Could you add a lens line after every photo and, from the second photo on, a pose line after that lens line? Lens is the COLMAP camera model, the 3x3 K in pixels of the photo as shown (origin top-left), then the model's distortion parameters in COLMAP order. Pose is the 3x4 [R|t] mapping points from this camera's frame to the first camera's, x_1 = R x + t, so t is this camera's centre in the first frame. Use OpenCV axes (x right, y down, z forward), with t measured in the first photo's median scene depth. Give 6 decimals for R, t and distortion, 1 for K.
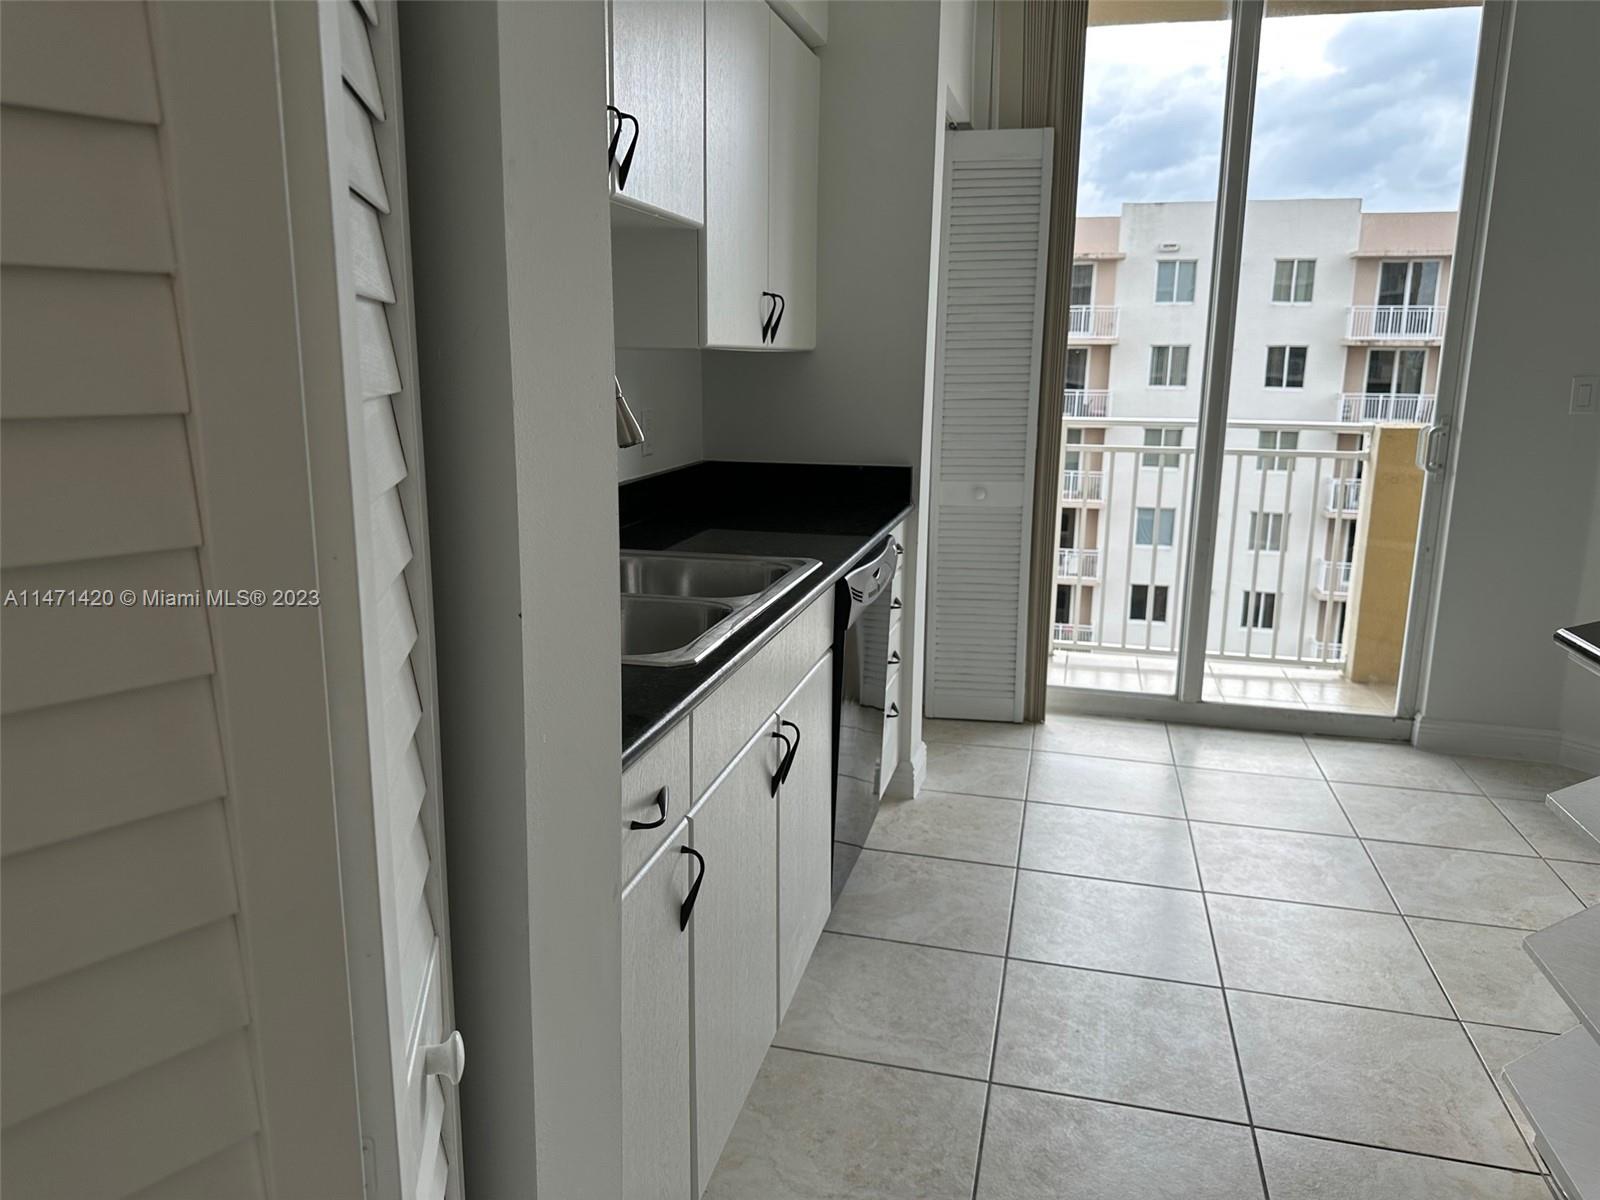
lens RADIAL K [[1114.8, 0, 789.5], [0, 1114.8, 583.6], [0, 0, 1]] dist [0.033877, -0.045674]
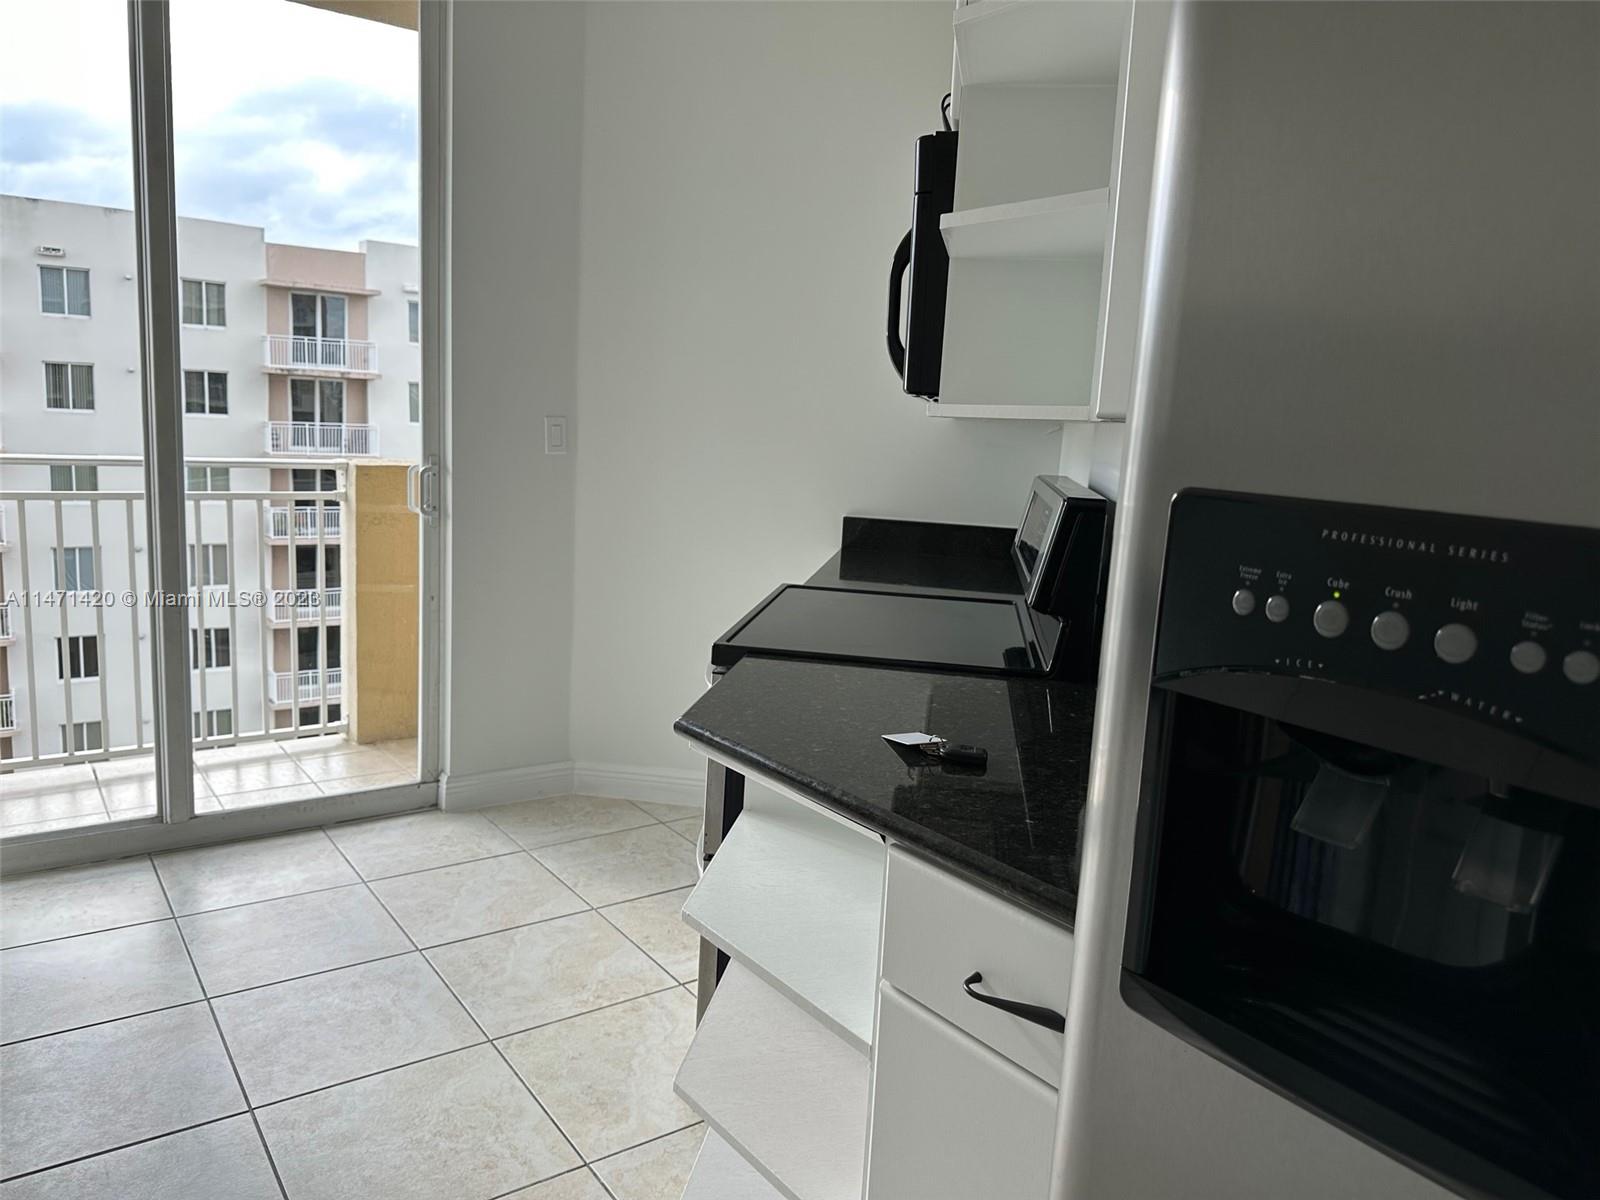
lens RADIAL K [[1114.8, 0, 784.8], [0, 1114.8, 595.2], [0, 0, 1]] dist [0.033877, -0.045674]
pose [[0.635216, -0.104812, 0.765190, 0.038255], [0.114948, 0.992544, 0.040531, -0.028016], [-0.763733, 0.062211, 0.642528, 0.141954]]
